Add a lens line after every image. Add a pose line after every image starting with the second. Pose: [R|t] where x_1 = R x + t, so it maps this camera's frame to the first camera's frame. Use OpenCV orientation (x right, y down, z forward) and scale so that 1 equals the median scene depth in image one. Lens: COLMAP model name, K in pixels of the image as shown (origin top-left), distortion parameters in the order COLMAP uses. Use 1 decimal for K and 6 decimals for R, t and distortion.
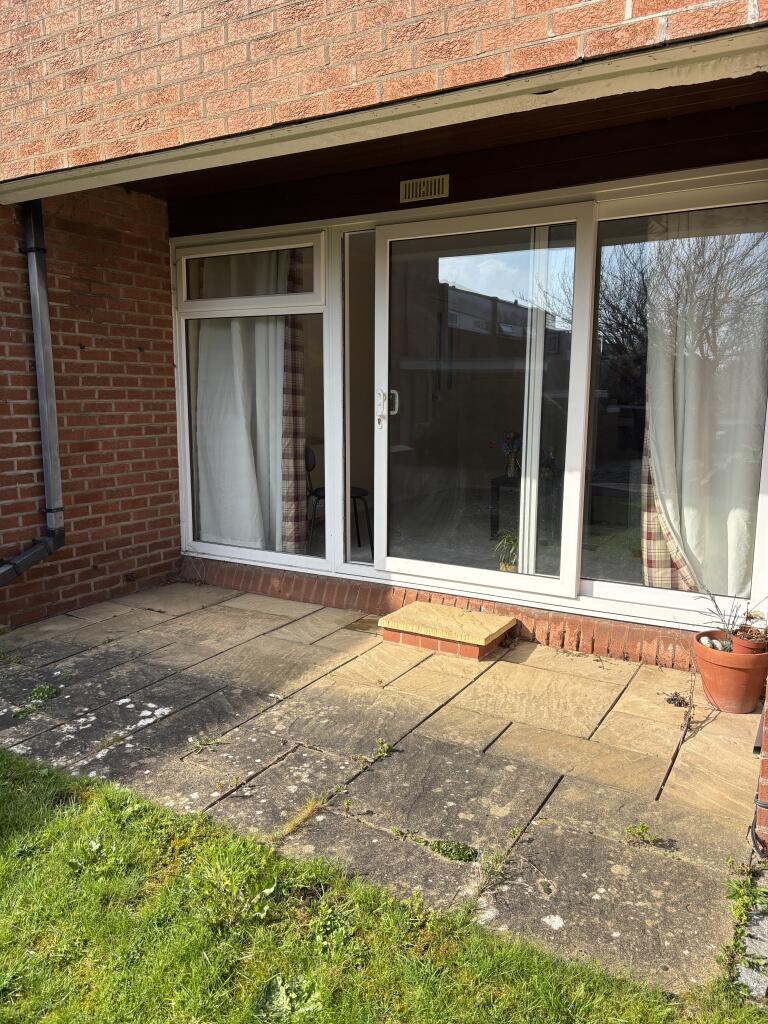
lens RADIAL K [[772.3, 0, 383.8], [0, 772.3, 511.3], [0, 0, 1]] dist [0.007156, -0.010841]
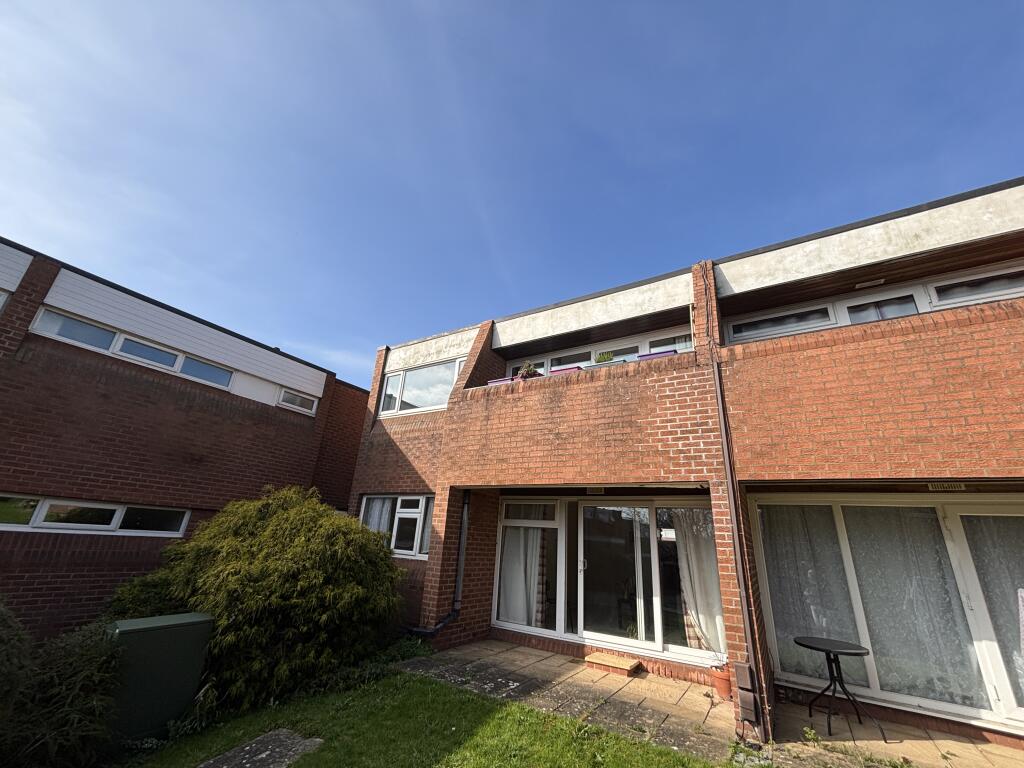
lens RADIAL K [[418.0, 0, 510.2], [0, 418.0, 384.0], [0, 0, 1]] dist [0.006938, -0.001190]
pose [[0.998015, 0.042093, -0.046846, -0.236539], [-0.059811, 0.866445, -0.495676, 0.062086], [0.019725, 0.497494, 0.867243, -0.685964]]
